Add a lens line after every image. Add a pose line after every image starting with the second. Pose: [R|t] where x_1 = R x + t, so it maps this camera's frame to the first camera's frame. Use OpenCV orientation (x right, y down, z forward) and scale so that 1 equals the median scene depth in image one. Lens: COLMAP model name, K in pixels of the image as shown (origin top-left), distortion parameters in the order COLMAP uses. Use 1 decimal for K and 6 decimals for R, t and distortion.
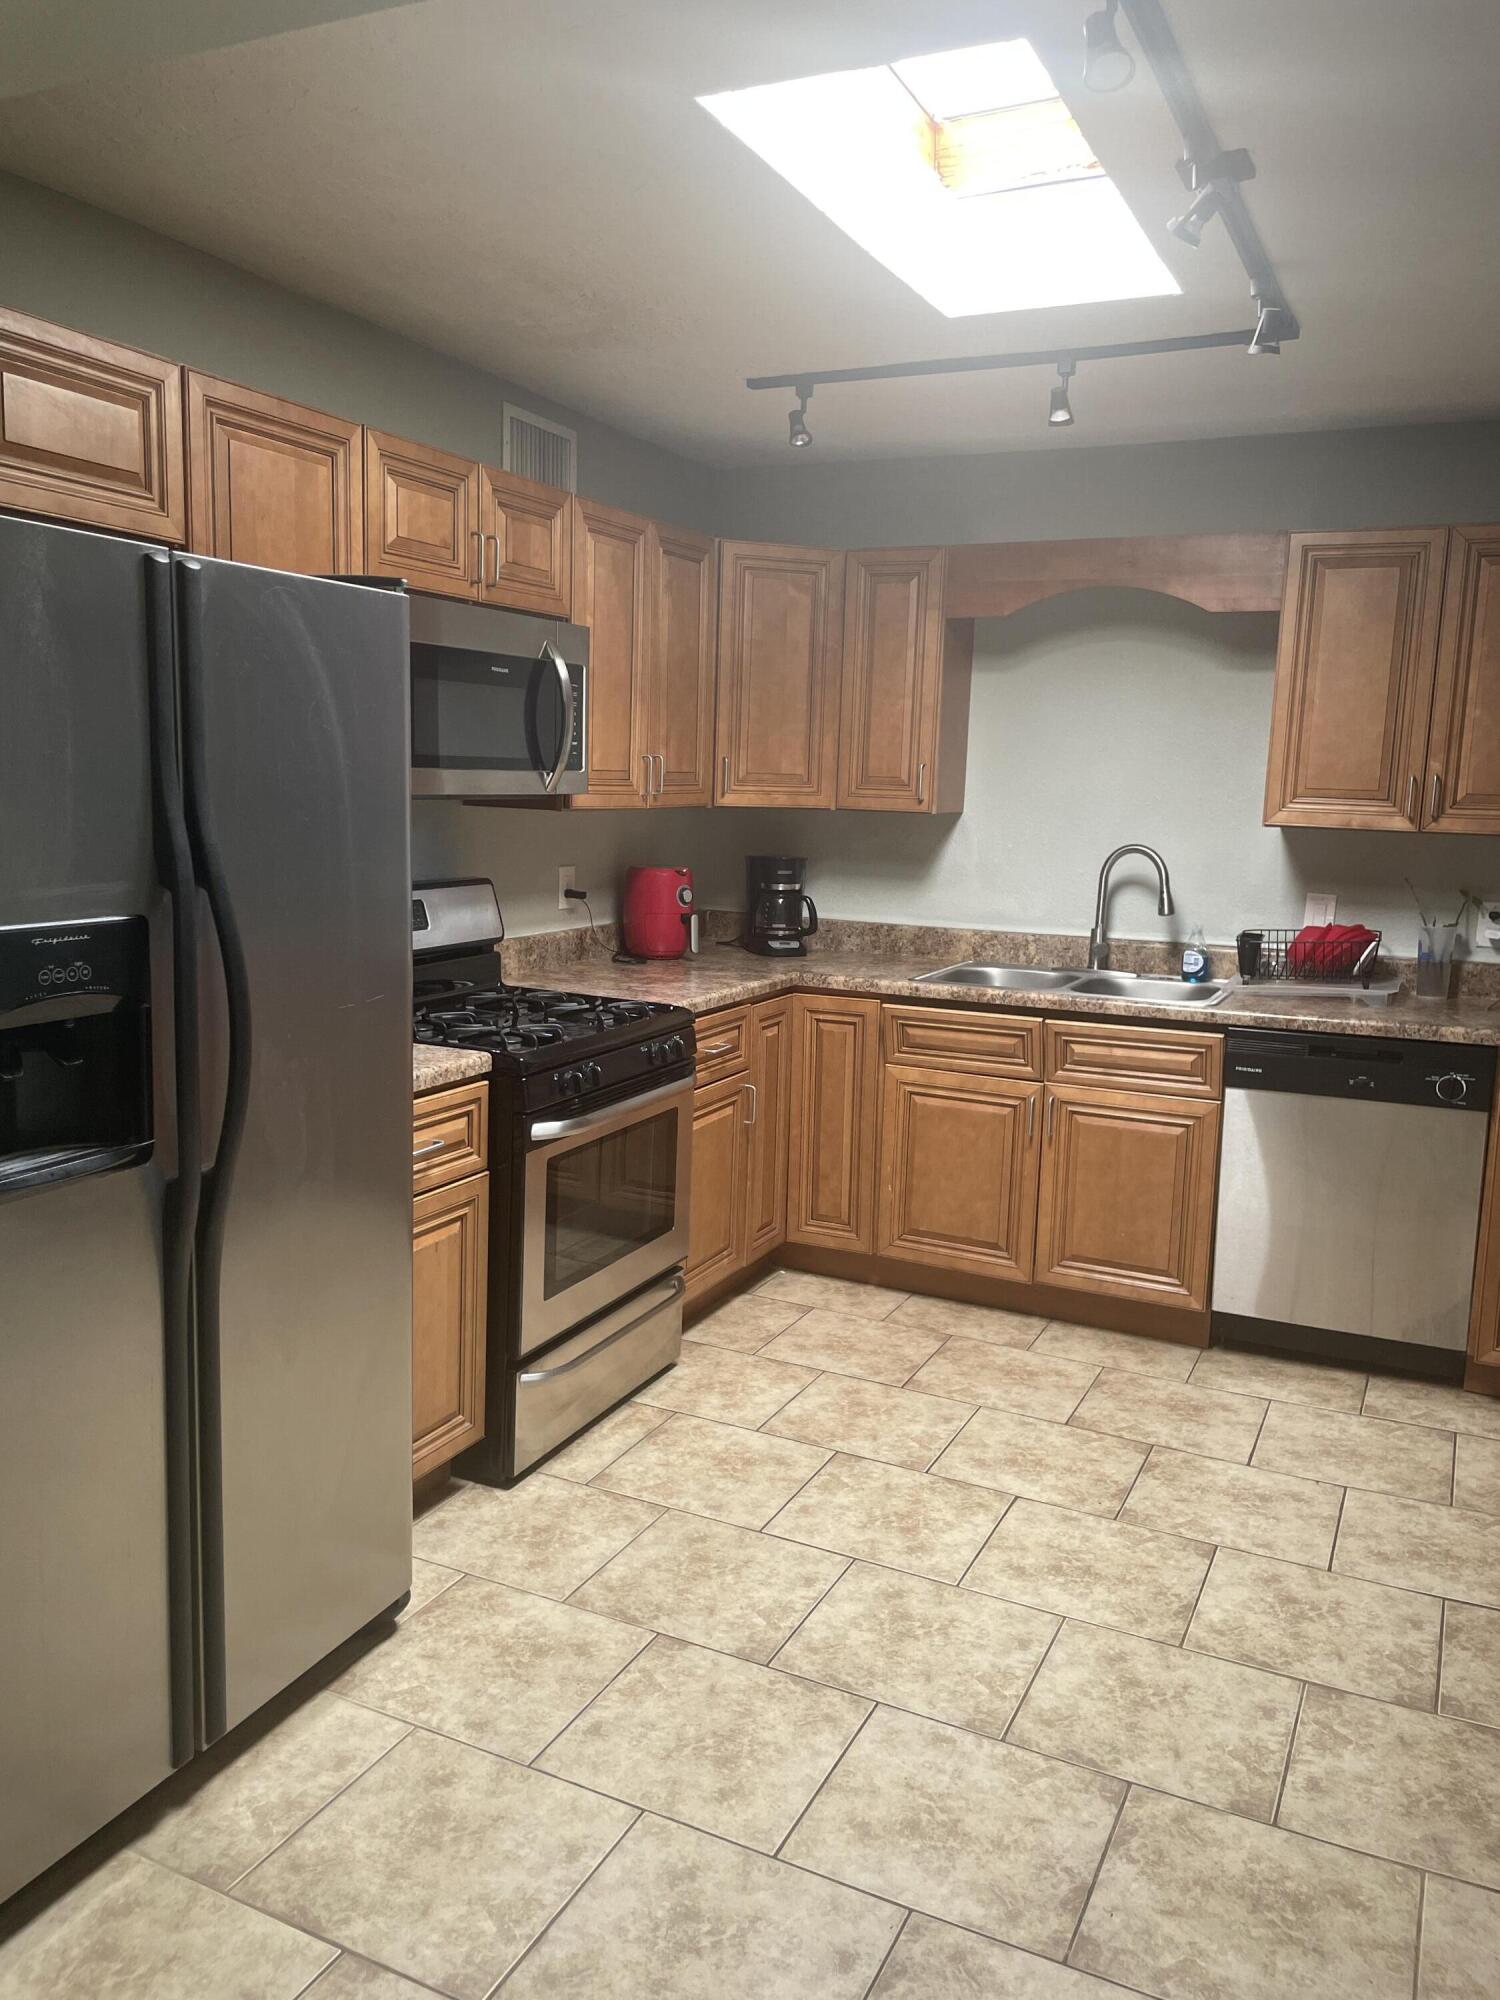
lens RADIAL K [[1524.2, 0, 746.3], [0, 1524.2, 1001.0], [0, 0, 1]] dist [0.065274, -0.065174]
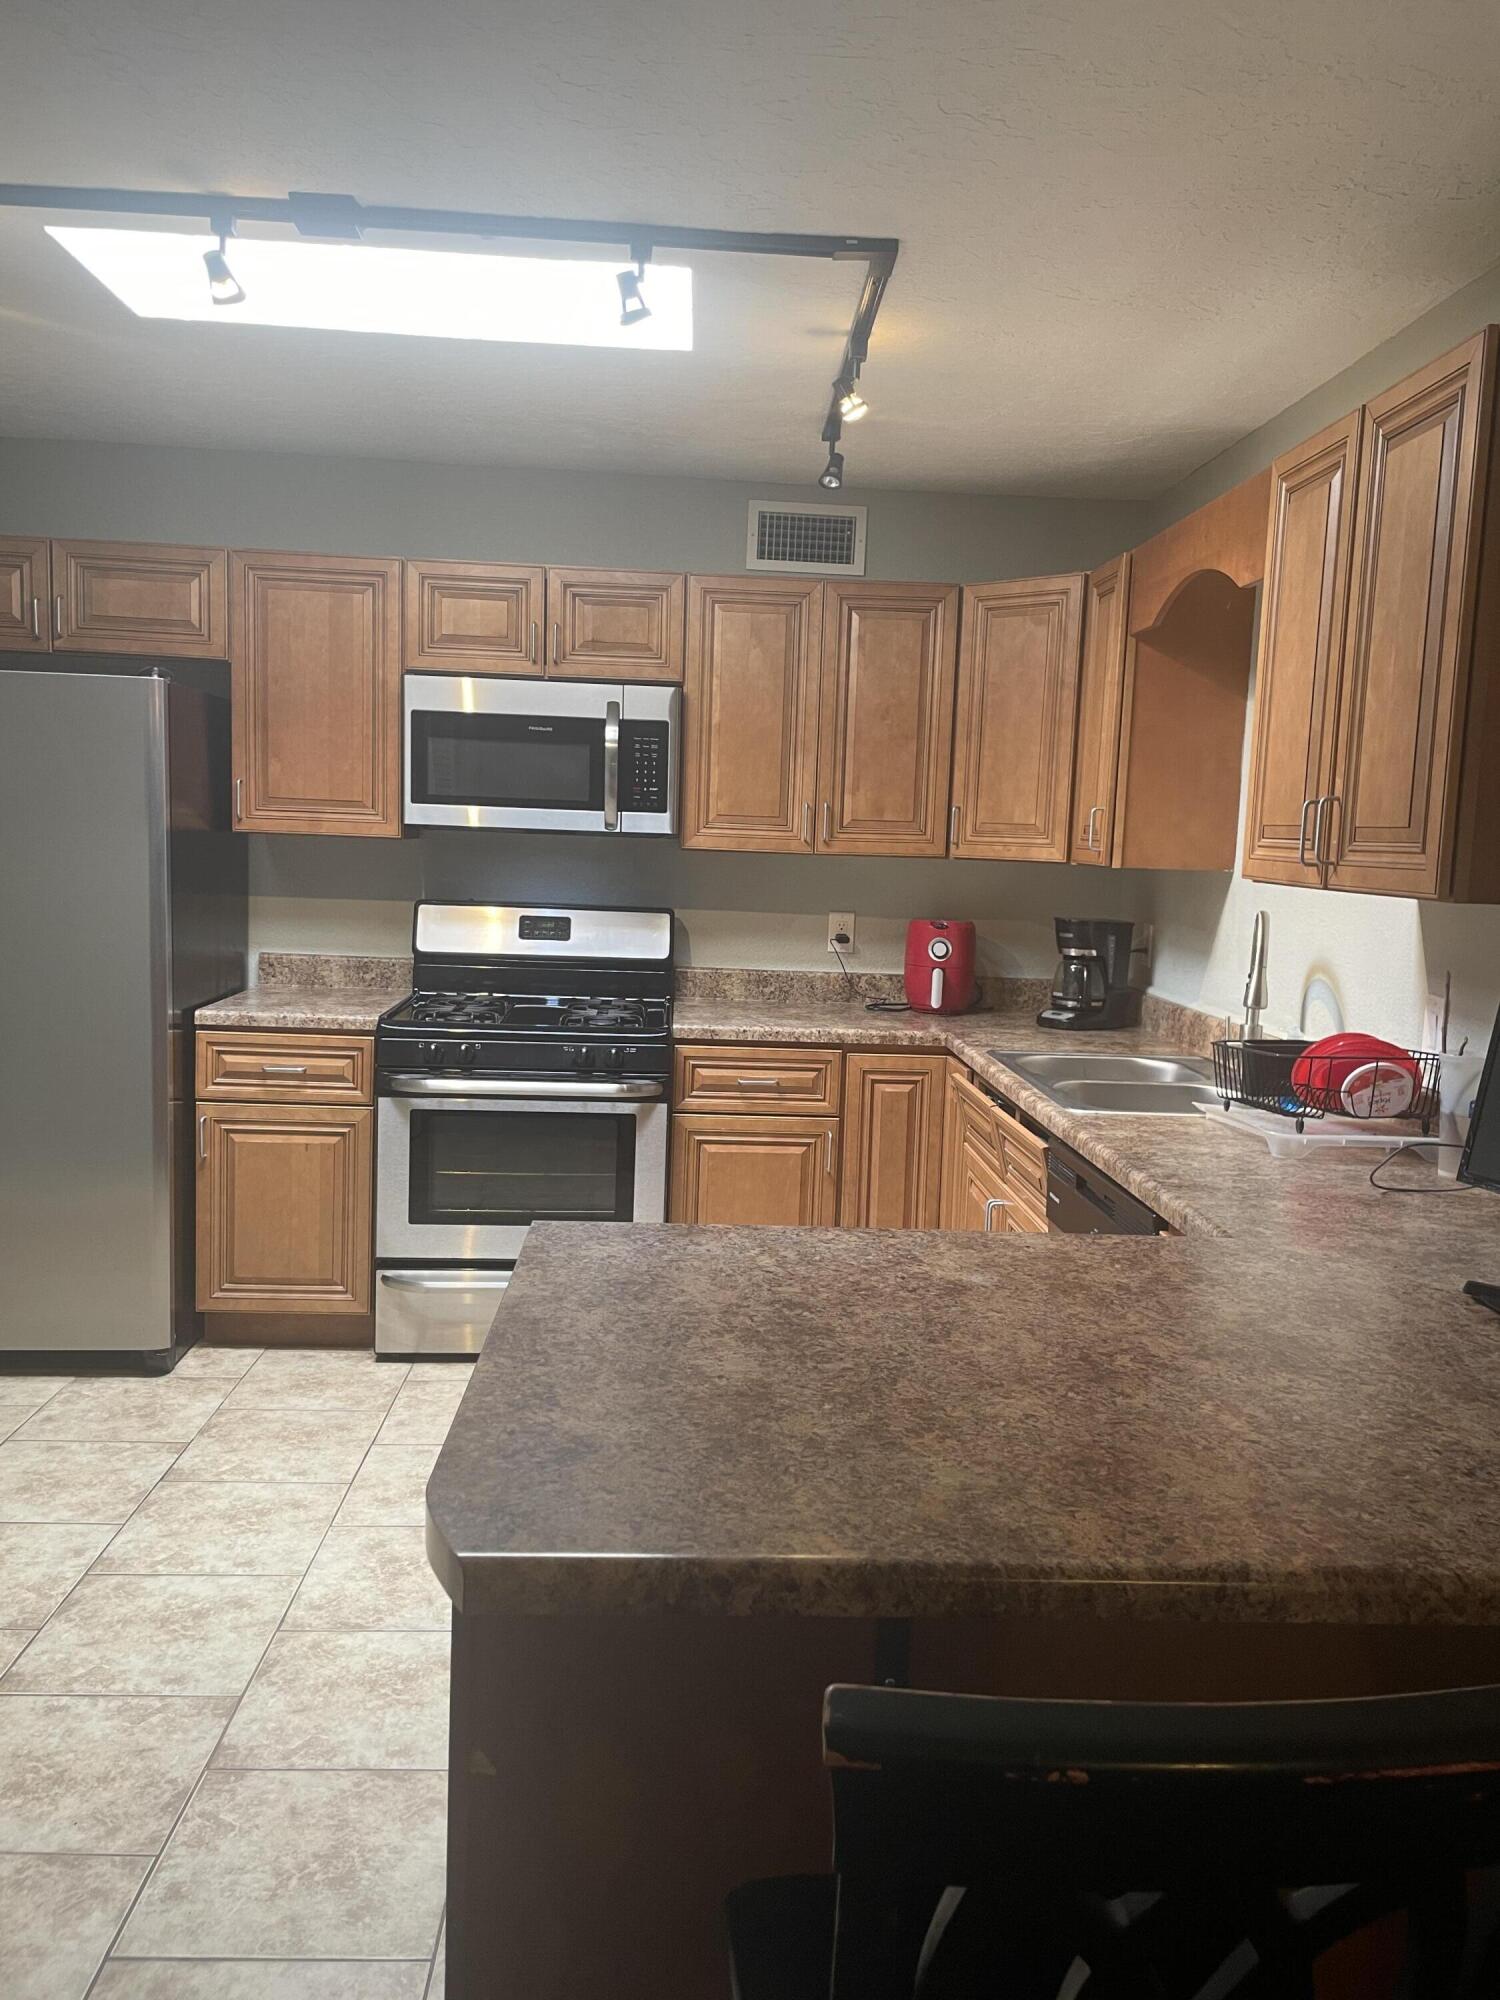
lens RADIAL K [[1524.2, 0, 764.4], [0, 1524.2, 1010.6], [0, 0, 1]] dist [0.065274, -0.065174]
pose [[0.480280, 0.090728, -0.872410, 1.180411], [-0.154670, 0.987810, 0.017580, -0.047095], [0.863370, 0.126492, 0.488458, 0.670890]]
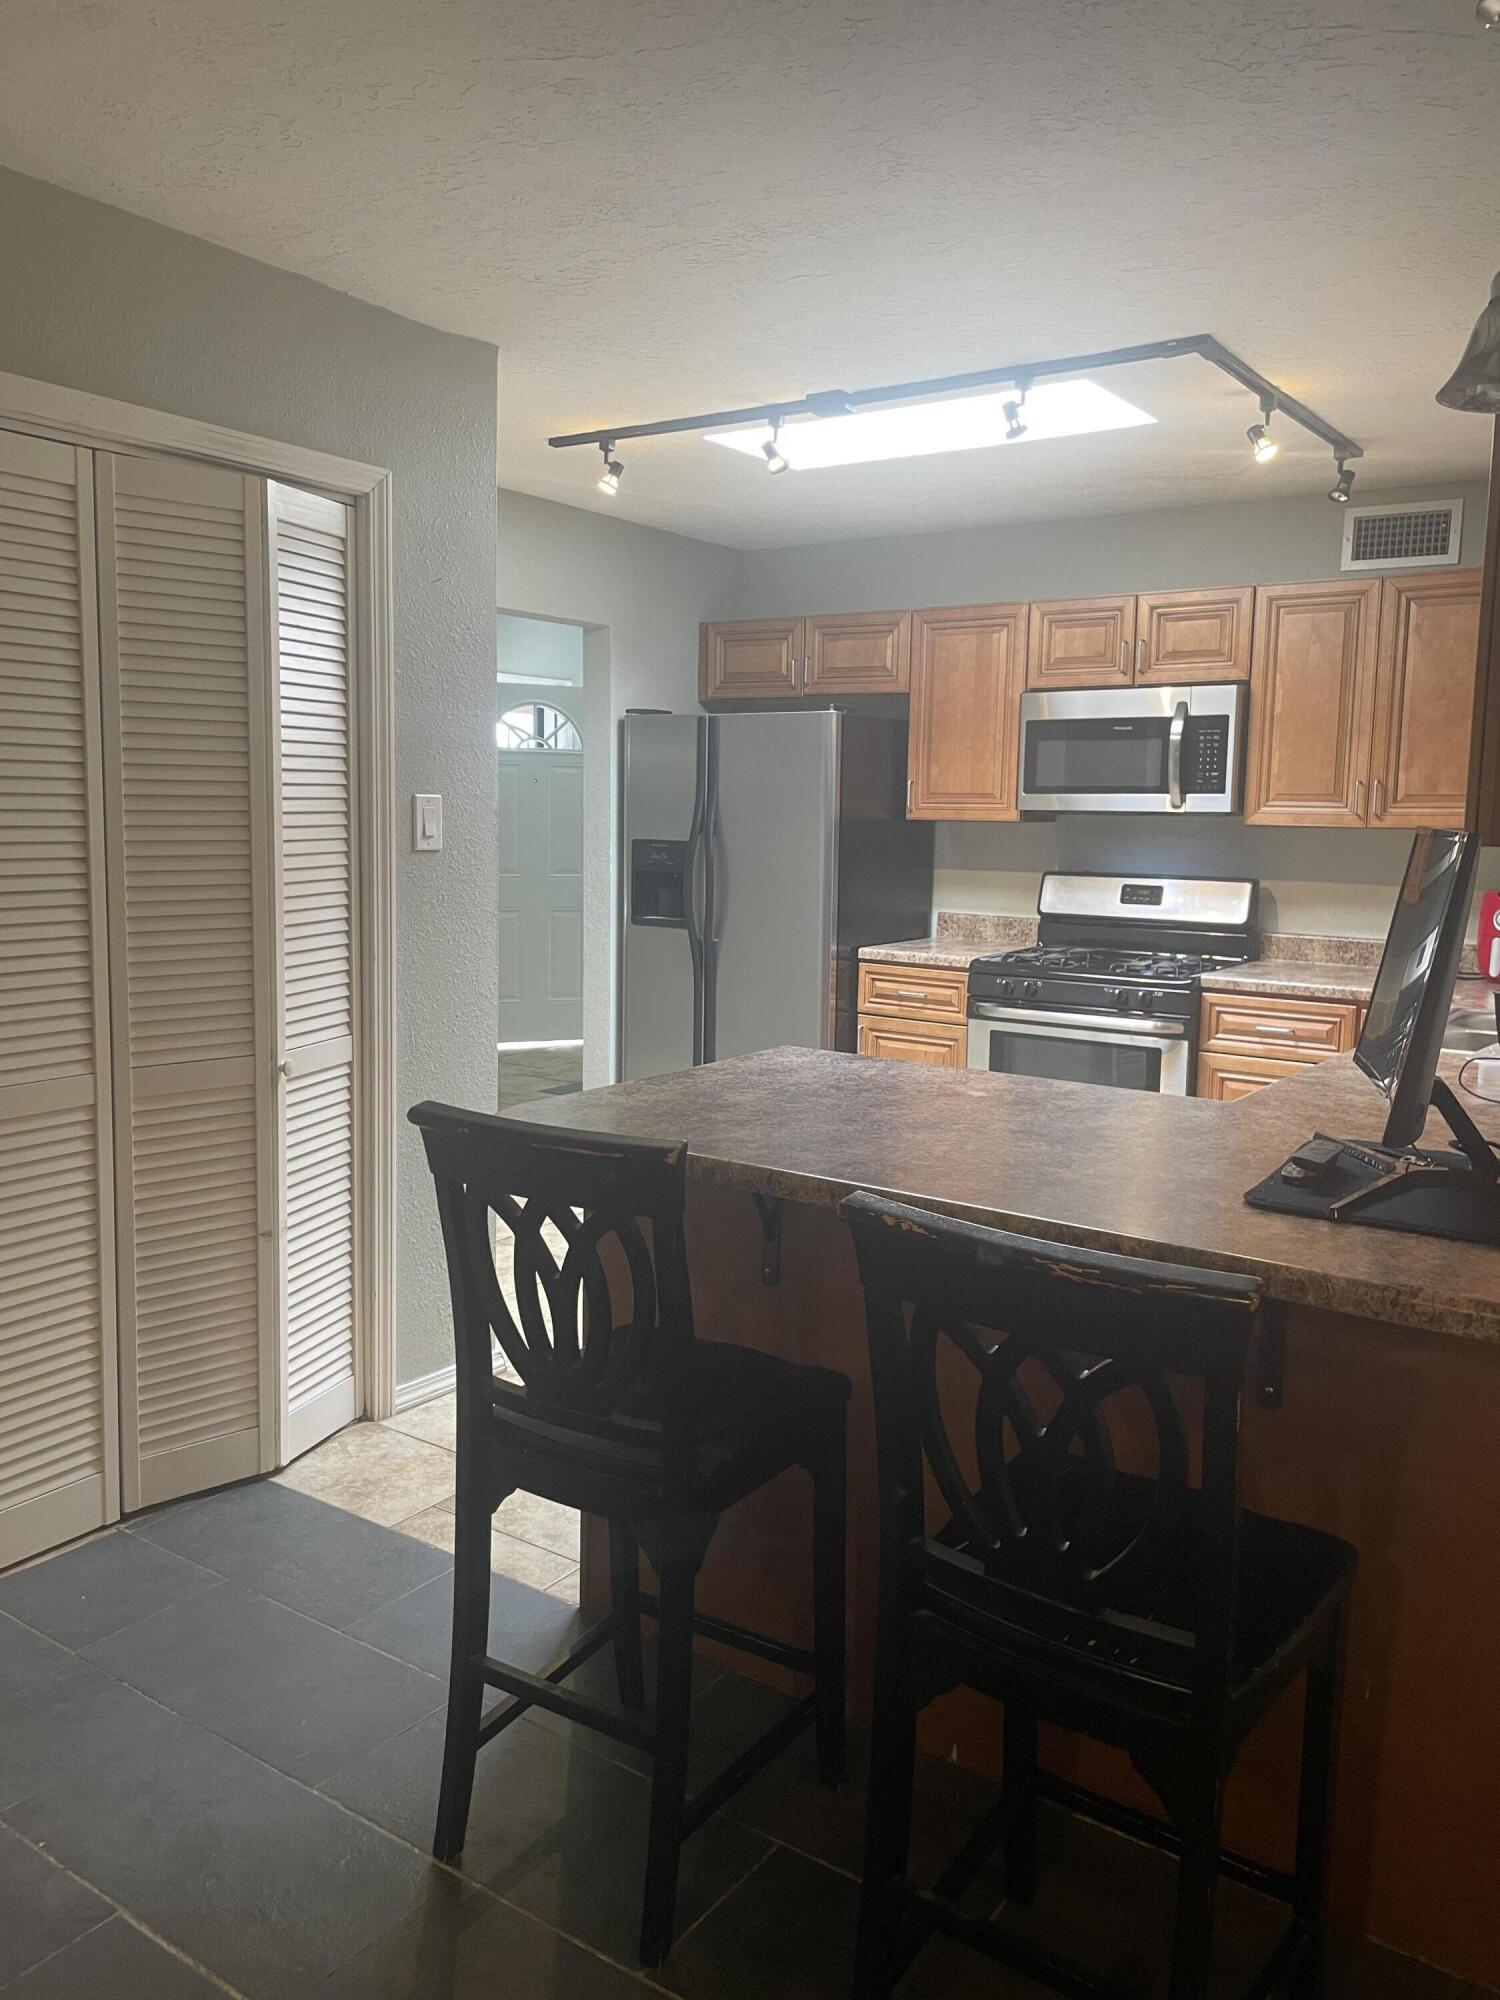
lens RADIAL K [[1524.2, 0, 742.2], [0, 1524.2, 984.3], [0, 0, 1]] dist [0.065274, -0.065174]
pose [[-0.169161, 0.082313, -0.982145, 1.611277], [-0.170231, 0.979090, 0.111377, -0.085408], [0.970776, 0.186033, -0.151611, 1.051846]]
